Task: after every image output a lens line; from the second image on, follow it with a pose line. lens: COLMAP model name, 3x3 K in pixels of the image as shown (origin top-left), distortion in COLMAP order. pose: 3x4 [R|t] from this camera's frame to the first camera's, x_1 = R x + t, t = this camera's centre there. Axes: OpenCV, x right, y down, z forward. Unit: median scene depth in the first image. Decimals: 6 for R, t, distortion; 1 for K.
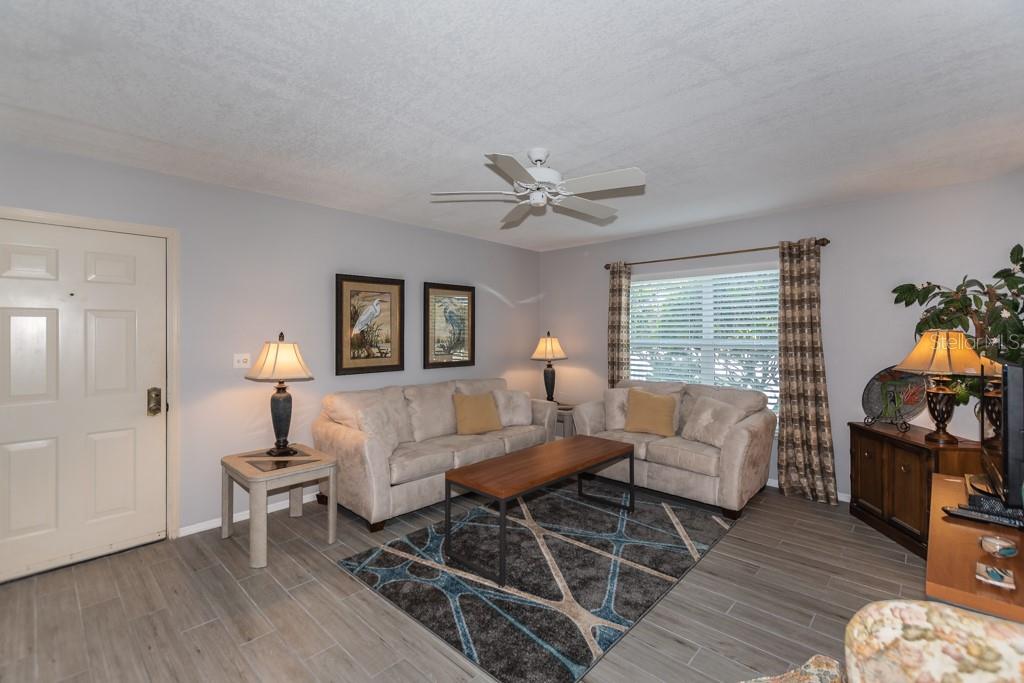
lens RADIAL K [[450.6, 0, 510.2], [0, 450.6, 330.5], [0, 0, 1]] dist [0.001293, 0.000000]
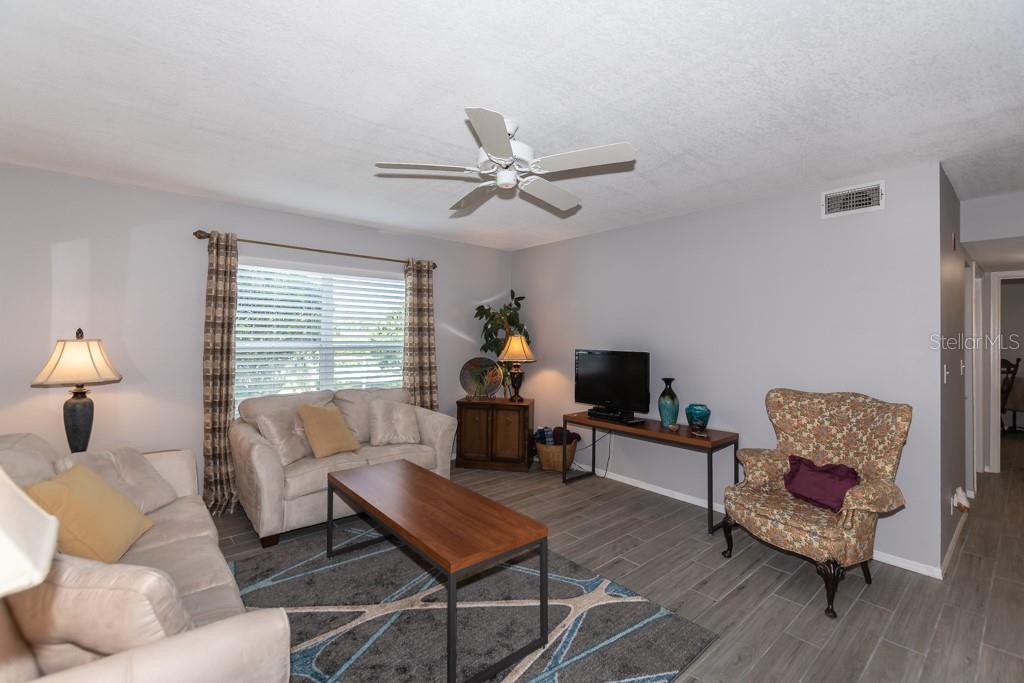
lens RADIAL K [[450.6, 0, 510.2], [0, 450.6, 330.5], [0, 0, 1]] dist [0.001293, 0.000000]
pose [[0.094454, 0.016274, 0.995396, -0.570178], [-0.018386, 0.999724, -0.014600, 0.003831], [-0.995359, -0.016923, 0.094728, 0.662565]]
